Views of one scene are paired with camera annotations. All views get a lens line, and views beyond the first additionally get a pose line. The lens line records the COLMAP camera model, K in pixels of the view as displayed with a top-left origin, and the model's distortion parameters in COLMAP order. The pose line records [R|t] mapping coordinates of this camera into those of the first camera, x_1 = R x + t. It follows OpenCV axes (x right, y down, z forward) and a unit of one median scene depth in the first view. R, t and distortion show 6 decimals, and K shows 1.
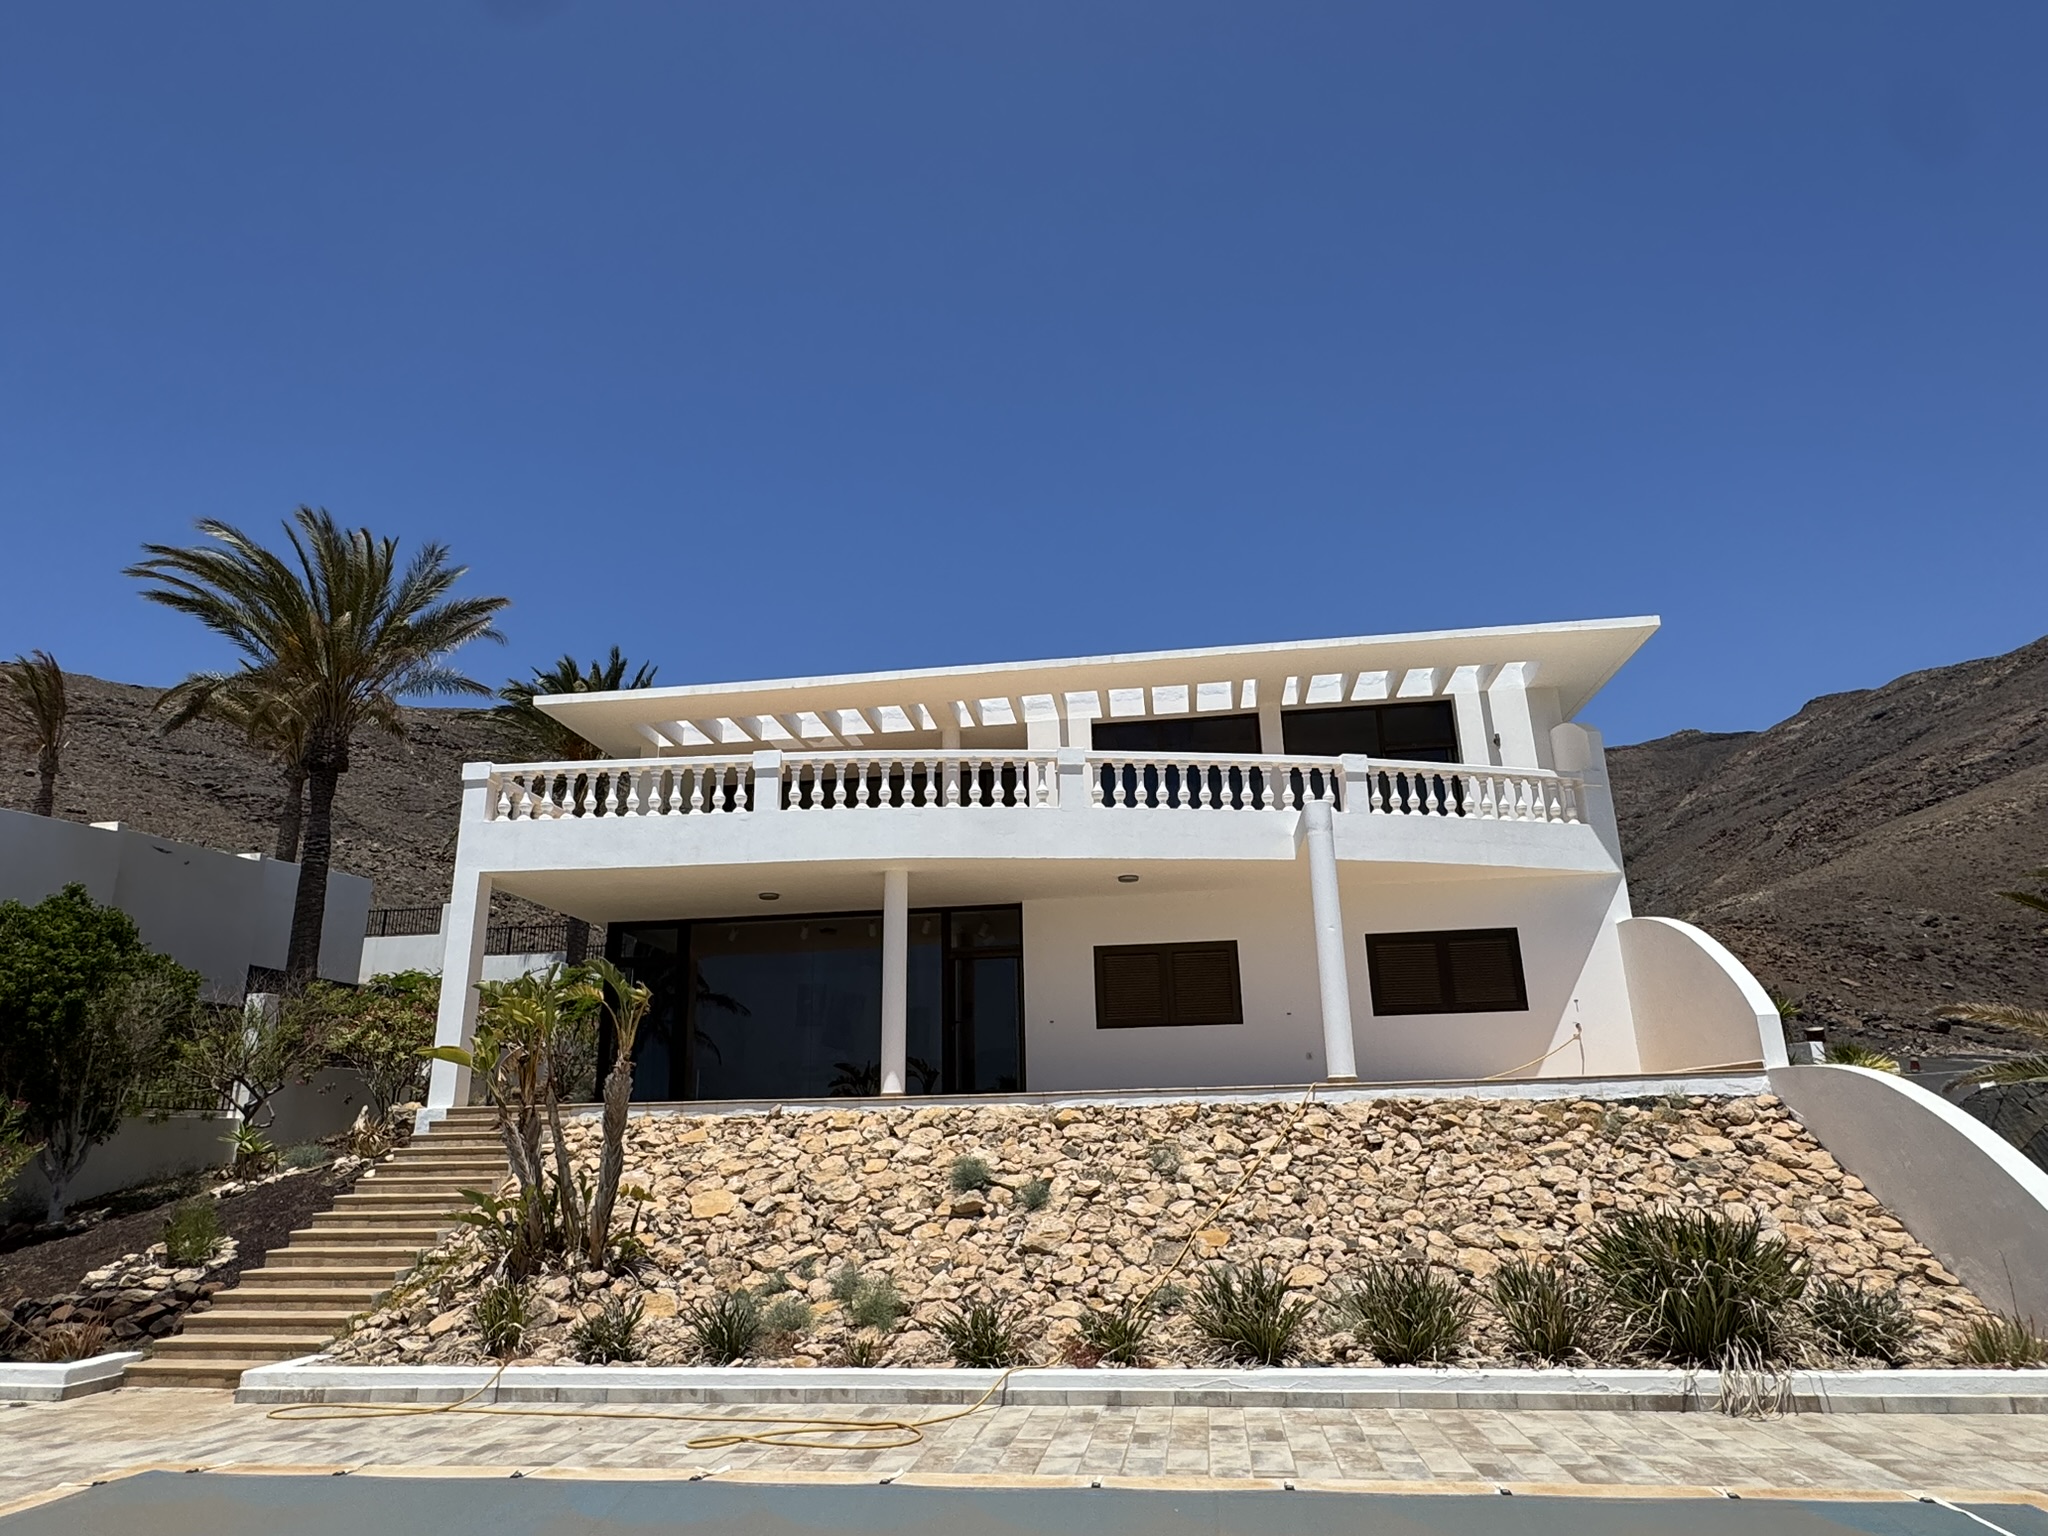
lens RADIAL K [[1219.8, 0, 992.1], [0, 1219.8, 755.9], [0, 0, 1]] dist [-0.021276, 0.017937]
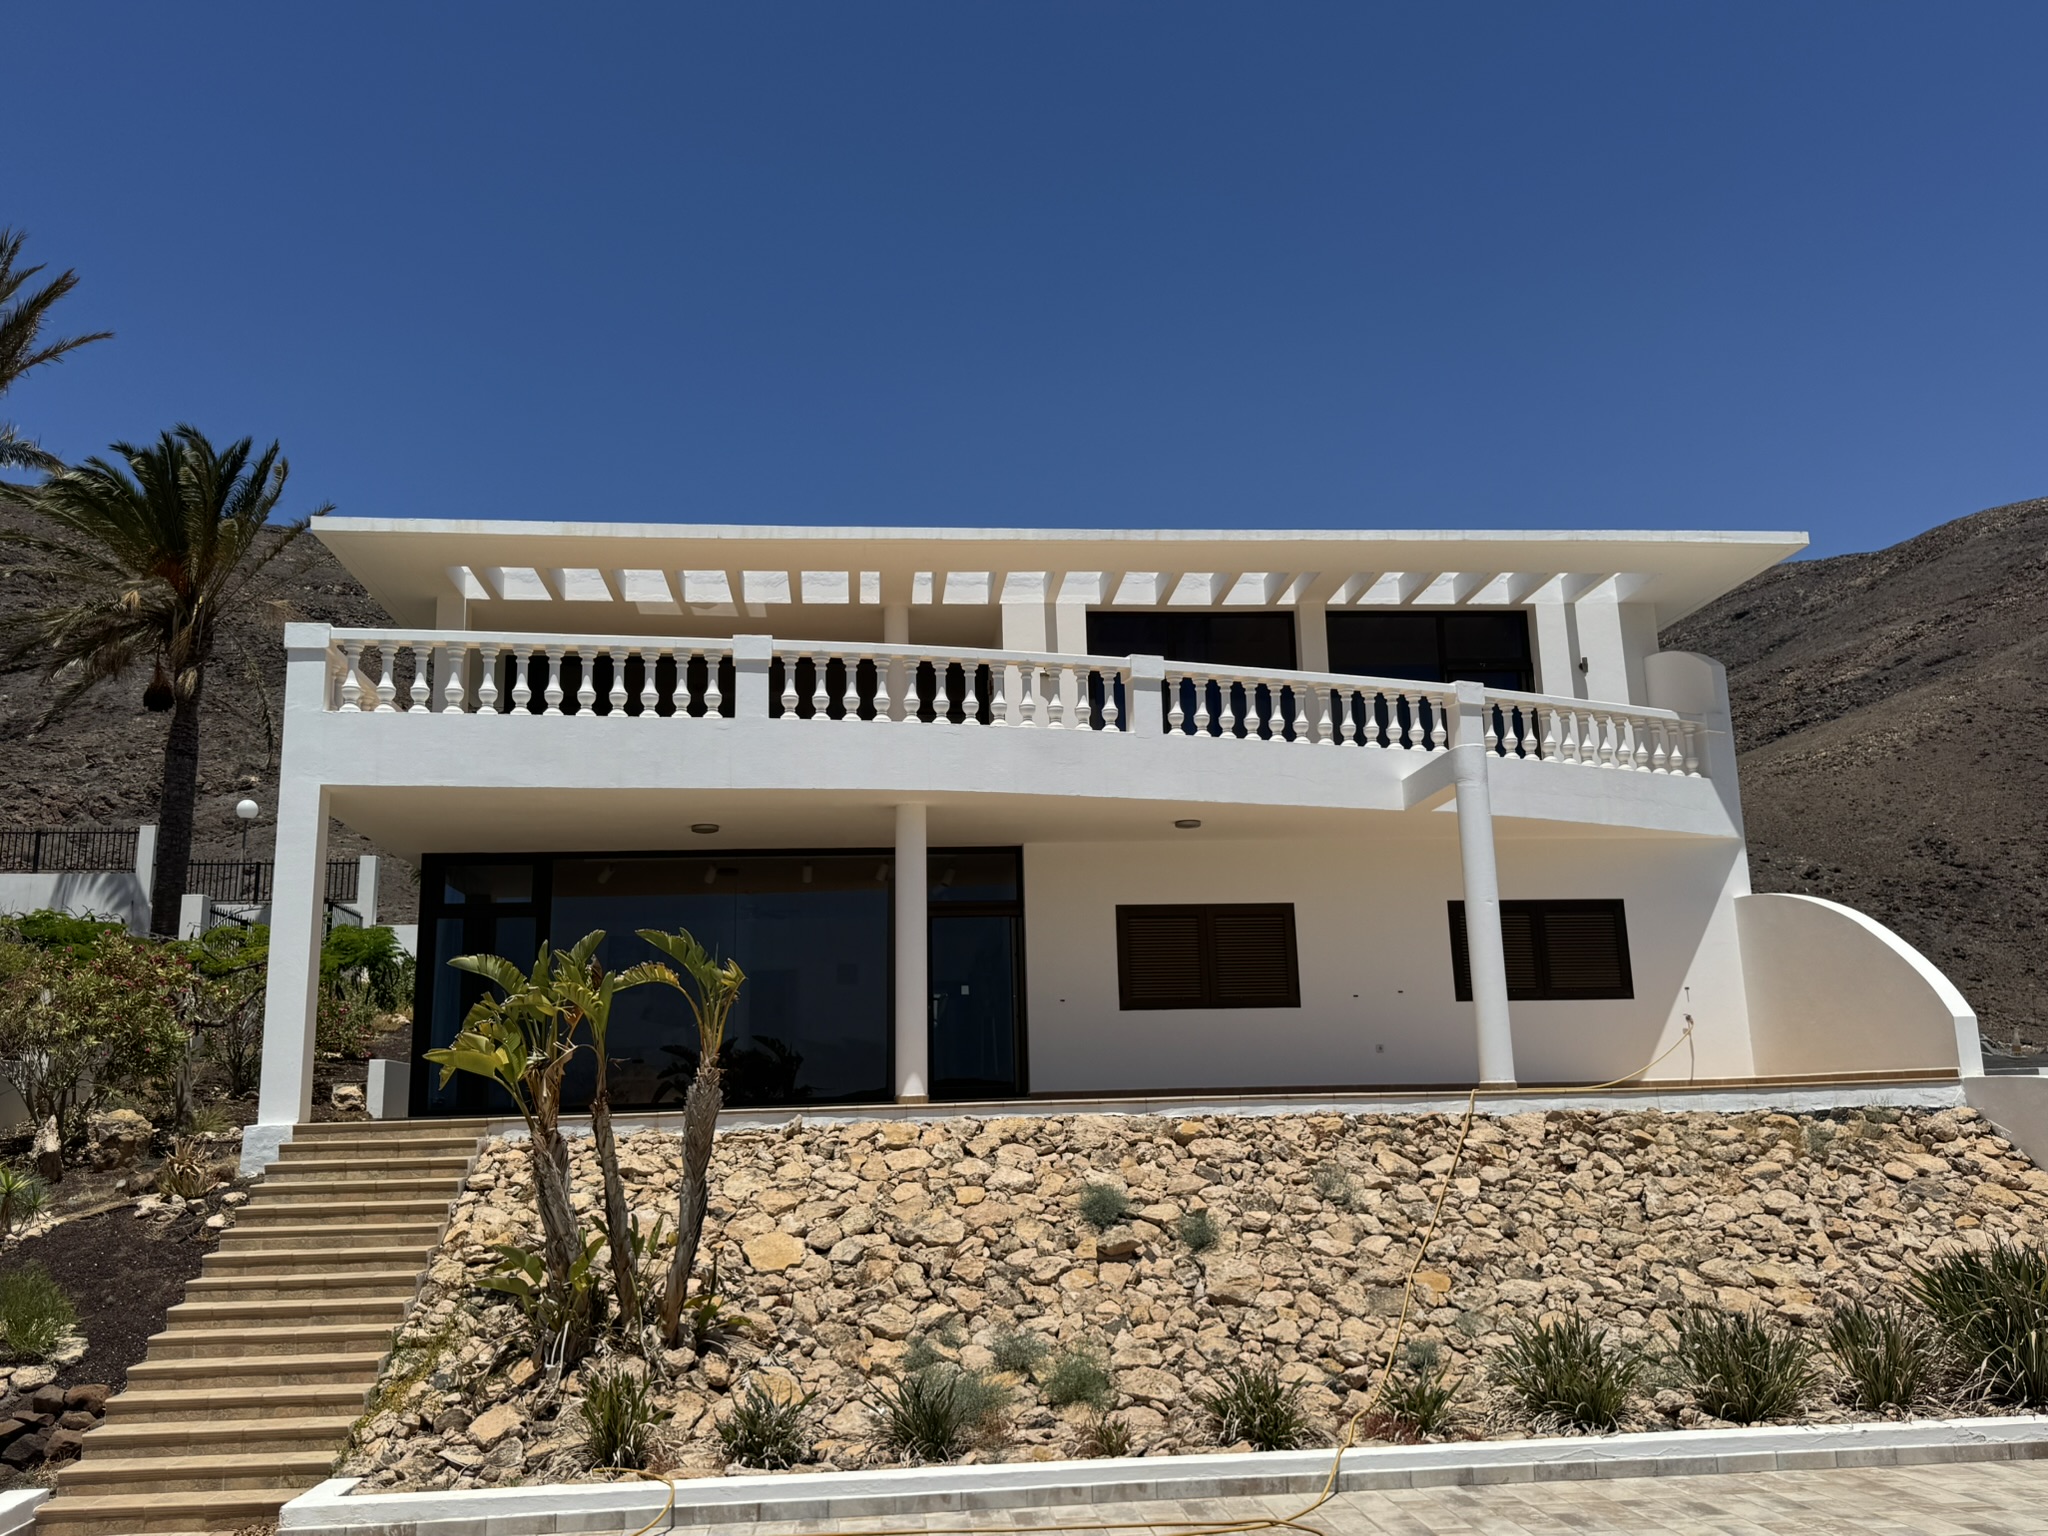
lens RADIAL K [[1687.4, 0, 994.3], [0, 1687.4, 721.6], [0, 0, 1]] dist [0.053945, -0.076530]
pose [[0.971488, 0.049138, 0.231941, -0.357193], [-0.065557, 0.995819, 0.063616, -0.034514], [-0.227845, -0.077008, 0.970647, -0.026716]]
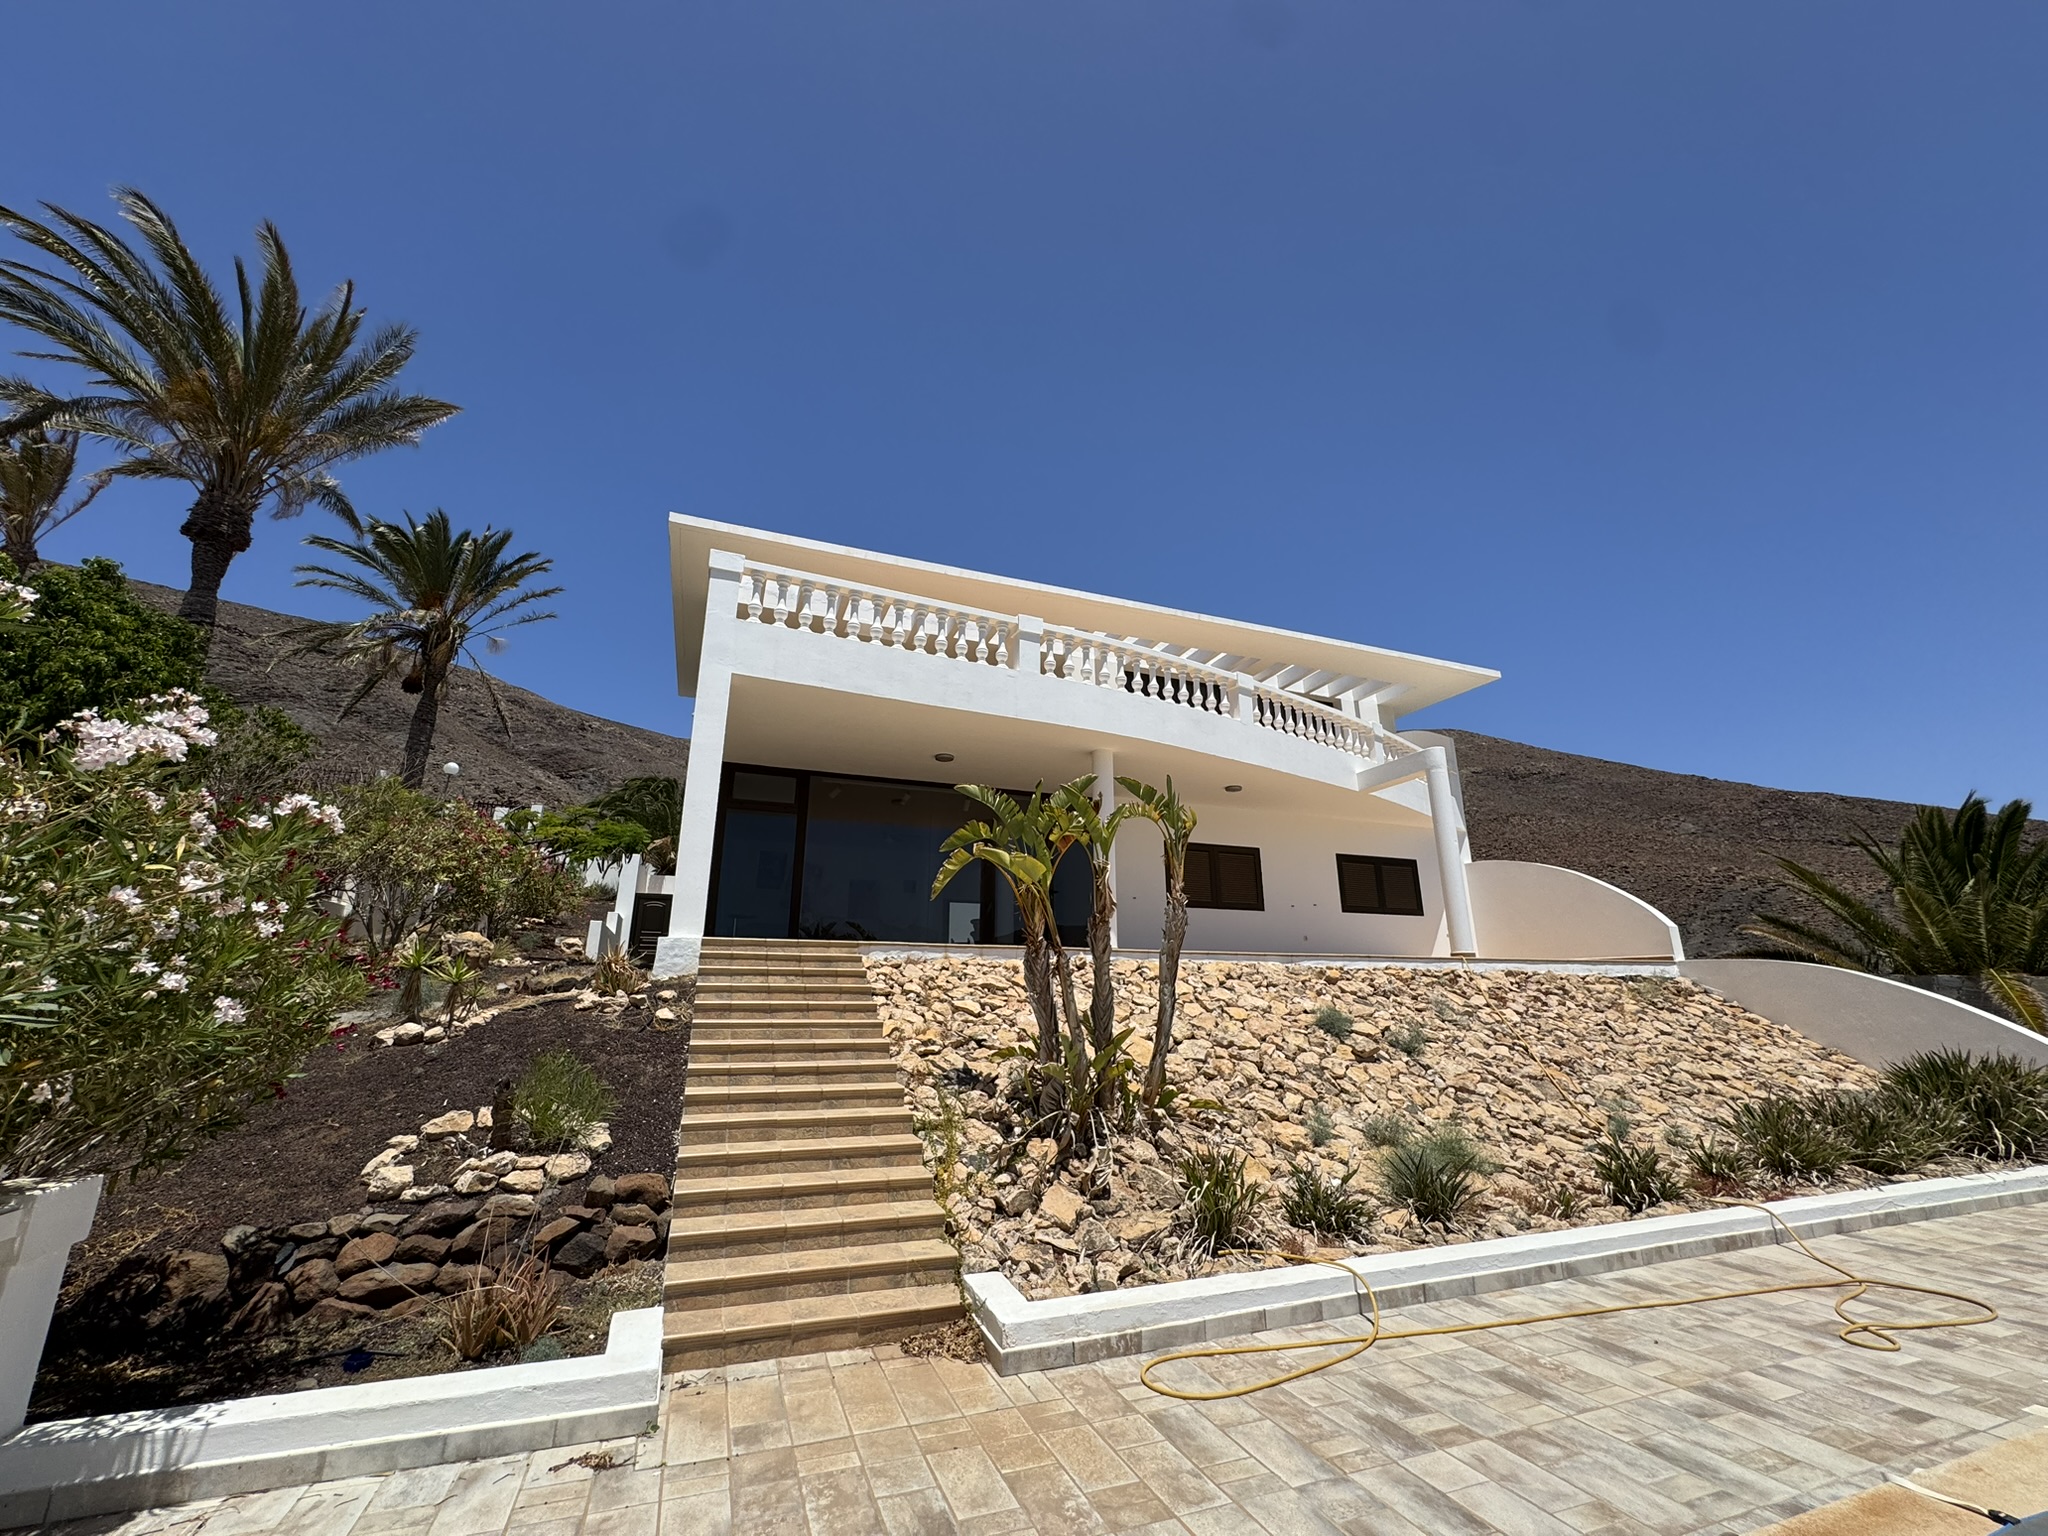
lens RADIAL K [[819.9, 0, 1001.7], [0, 819.9, 760.9], [0, 0, 1]] dist [-0.004346, 0.000787]
pose [[0.873050, 0.158040, 0.461310, -0.660694], [-0.167323, 0.985678, -0.021016, 0.176334], [-0.458024, -0.058840, 0.886990, 0.492271]]
